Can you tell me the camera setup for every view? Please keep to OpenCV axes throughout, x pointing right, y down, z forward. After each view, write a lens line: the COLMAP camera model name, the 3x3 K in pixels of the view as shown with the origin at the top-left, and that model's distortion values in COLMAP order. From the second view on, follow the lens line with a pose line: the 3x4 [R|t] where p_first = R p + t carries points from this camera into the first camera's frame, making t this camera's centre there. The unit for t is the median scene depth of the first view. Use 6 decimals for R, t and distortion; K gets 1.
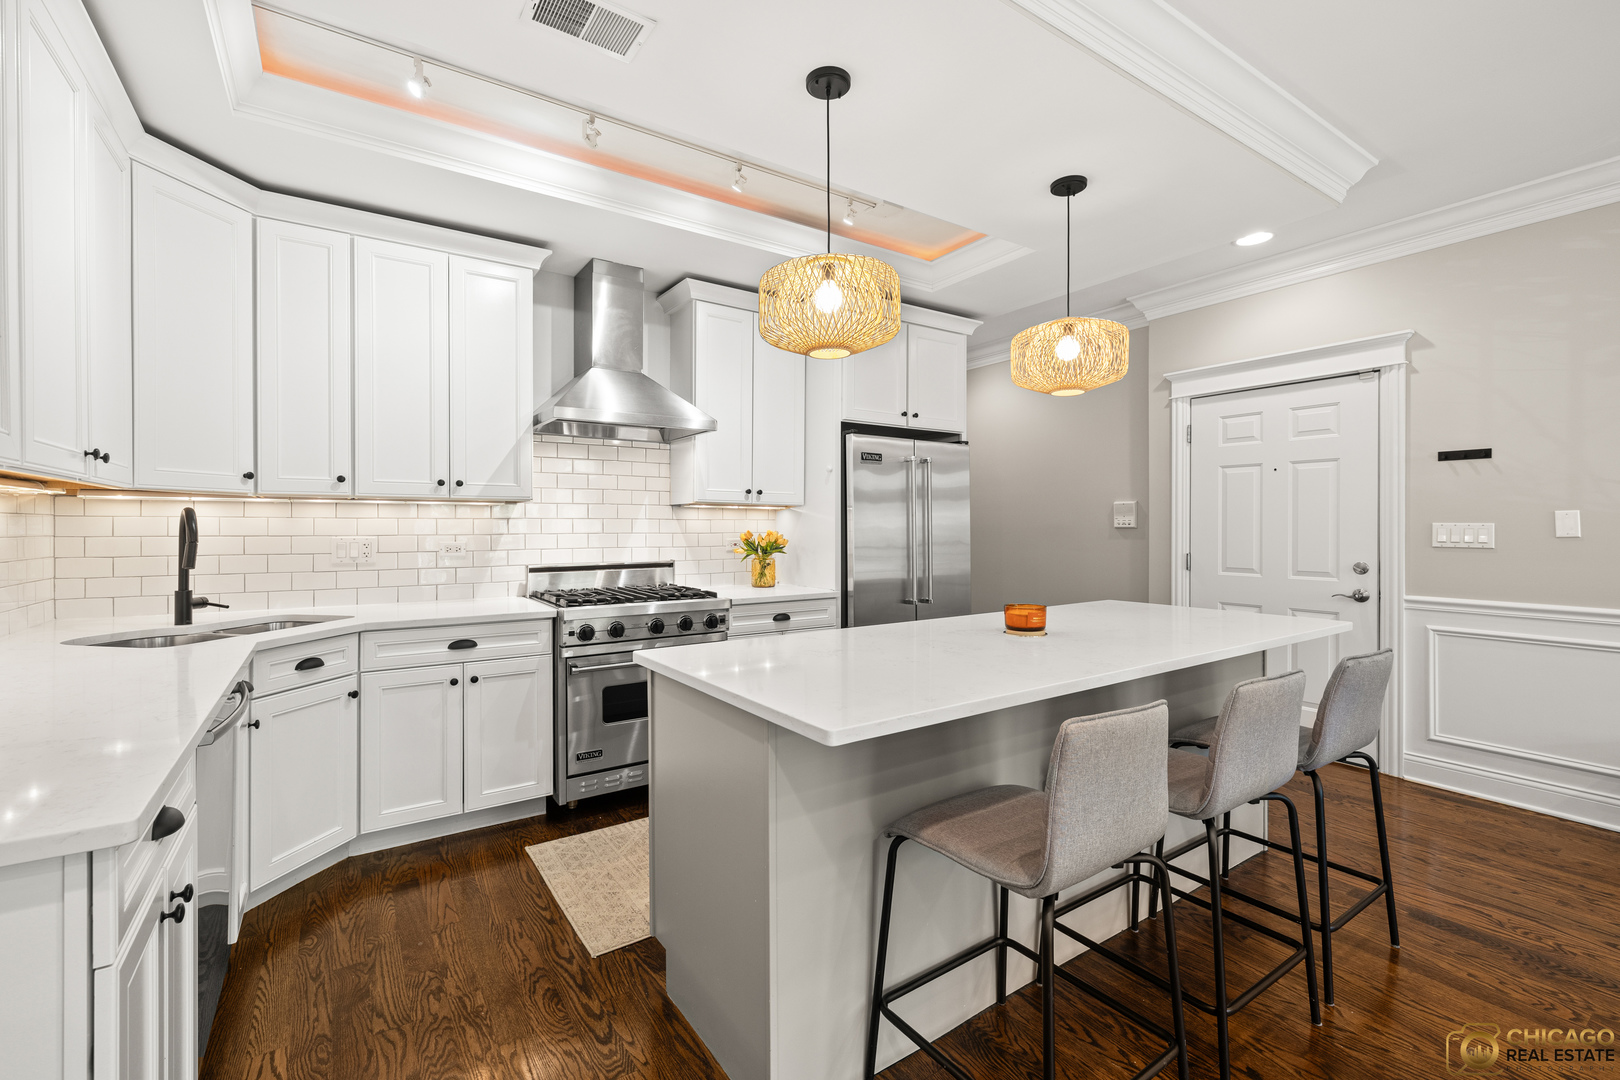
lens RADIAL K [[689.7, 0, 820.0], [0, 689.7, 529.1], [0, 0, 1]] dist [0.001142, 0.000221]
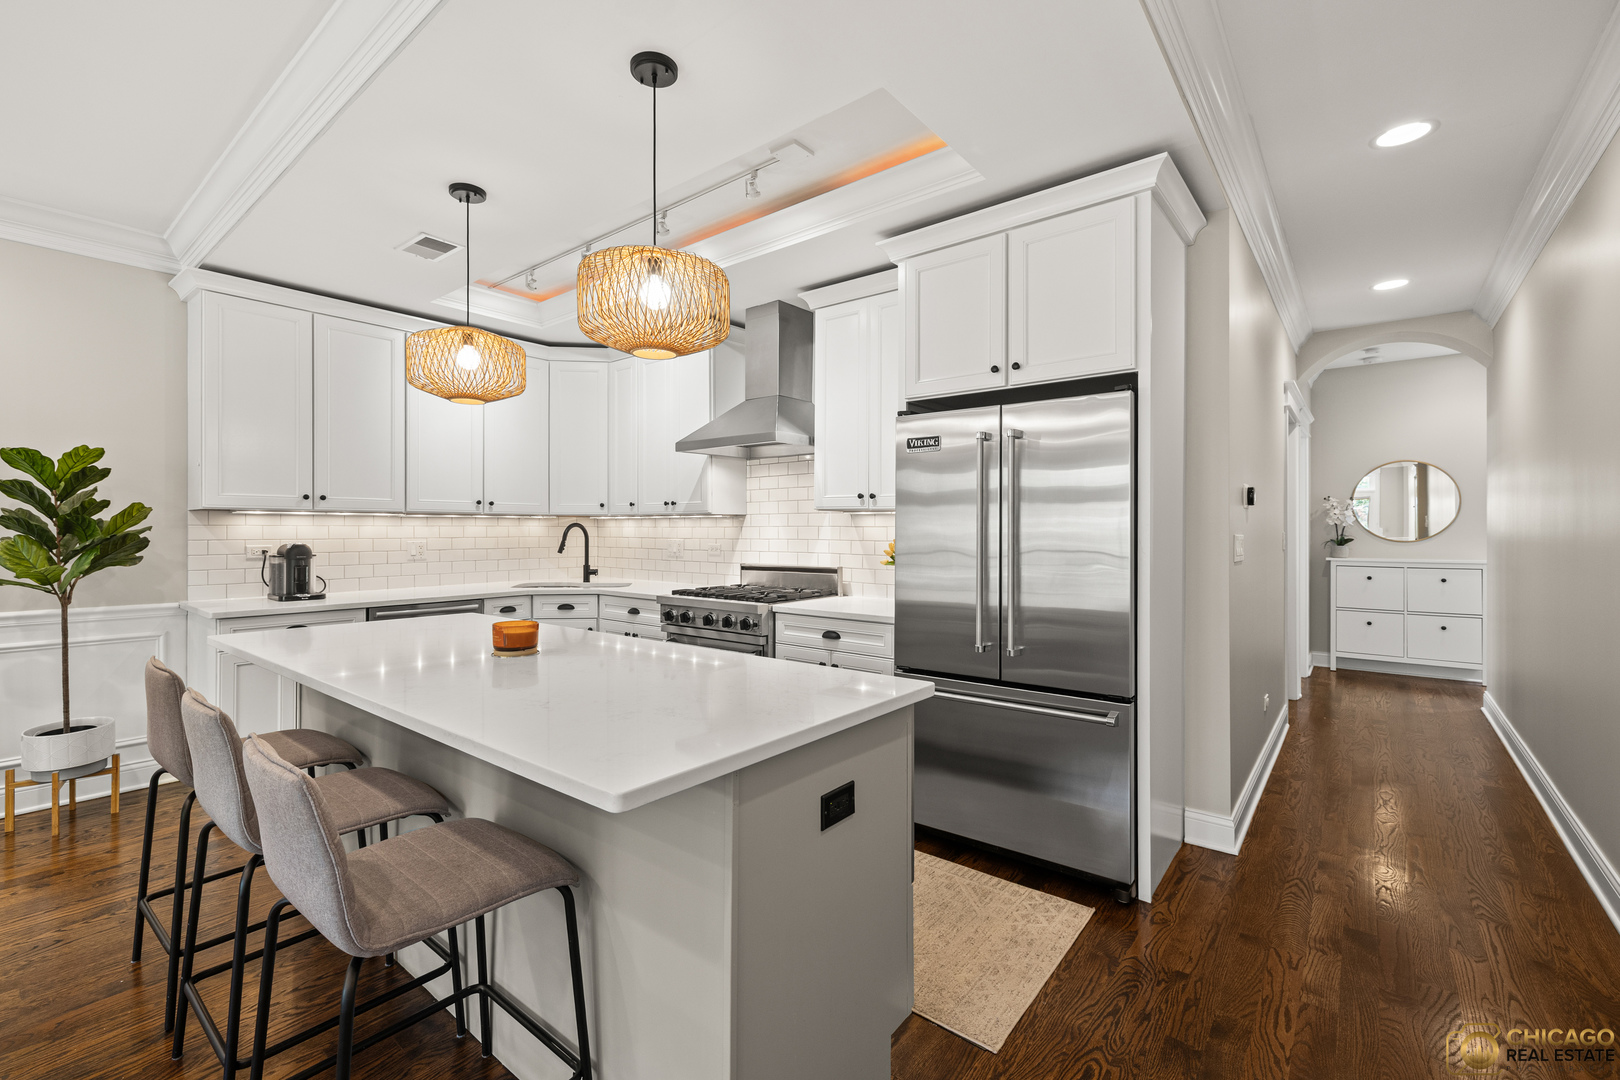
lens RADIAL K [[694.7, 0, 795.8], [0, 694.7, 531.8], [0, 0, 1]] dist [0.000633, 0.000561]
pose [[0.285861, 0.004209, -0.958262, 0.782662], [-0.005464, 0.999981, 0.002762, -0.009652], [0.958256, 0.004447, 0.285878, 0.681688]]
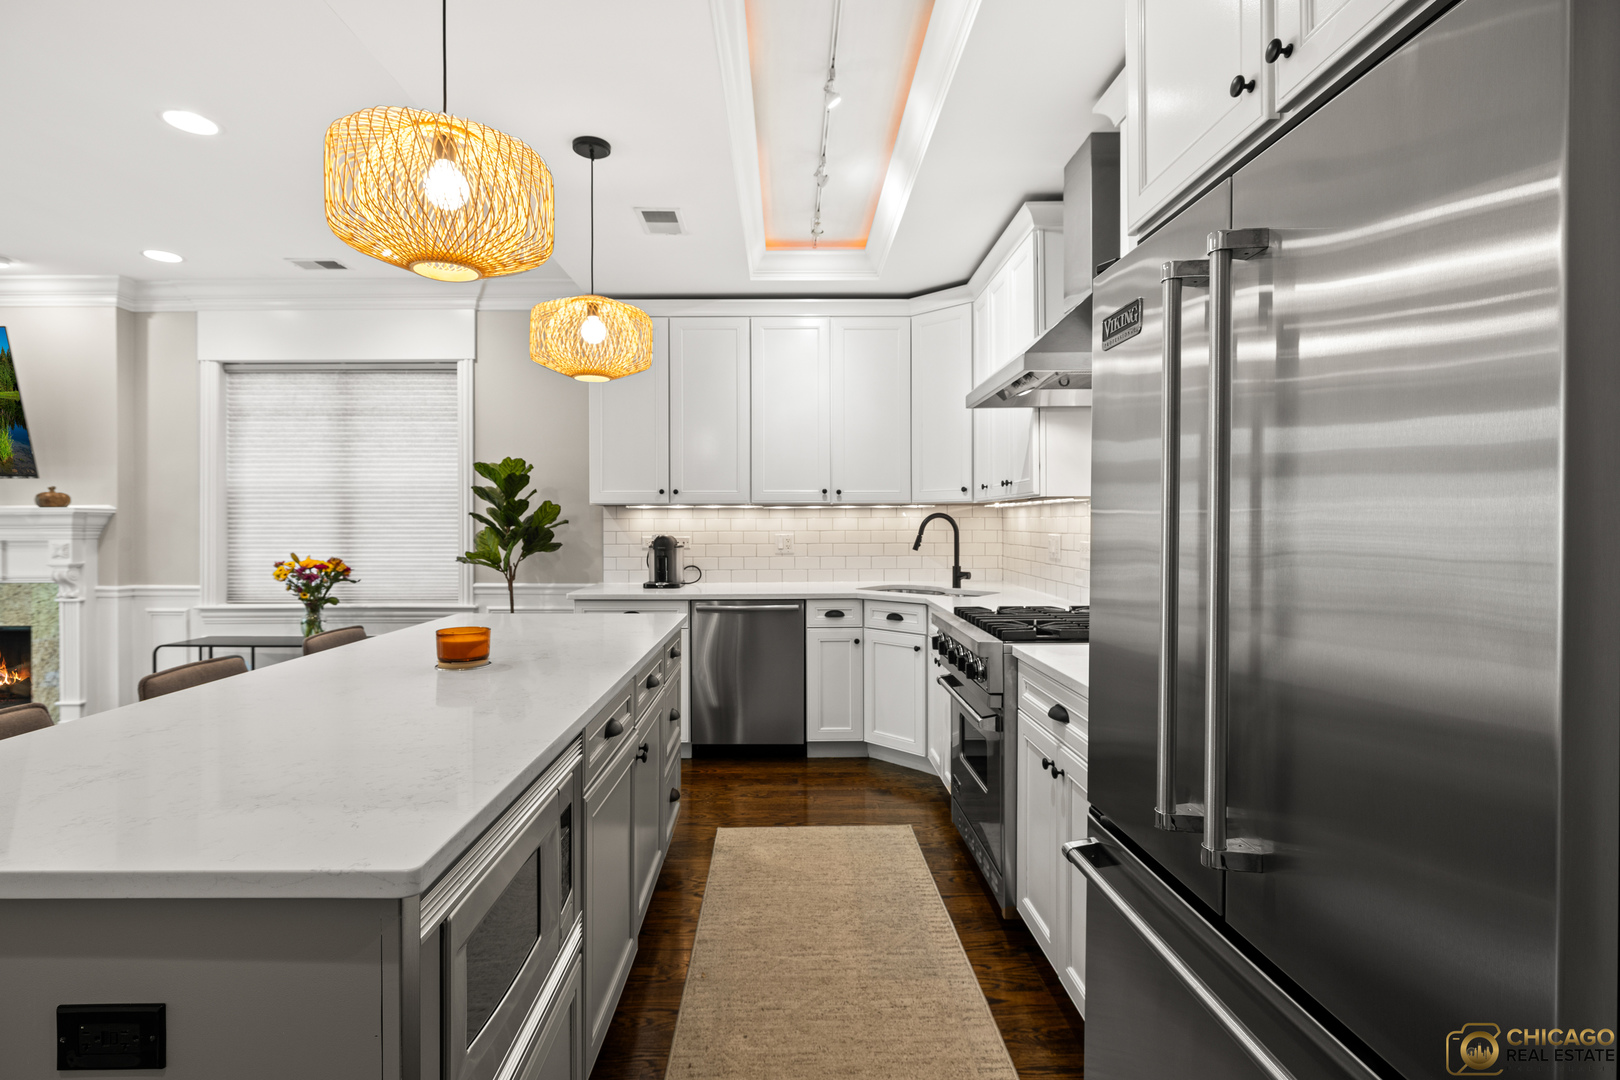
lens RADIAL K [[766.2, 0, 810.0], [0, 766.2, 526.8], [0, 0, 1]] dist [-0.000940, 0.000354]
pose [[-0.551135, 0.005947, -0.834395, 0.478486], [-0.000696, 0.999971, 0.007587, -0.008393], [0.834416, 0.004762, -0.551114, 1.131328]]
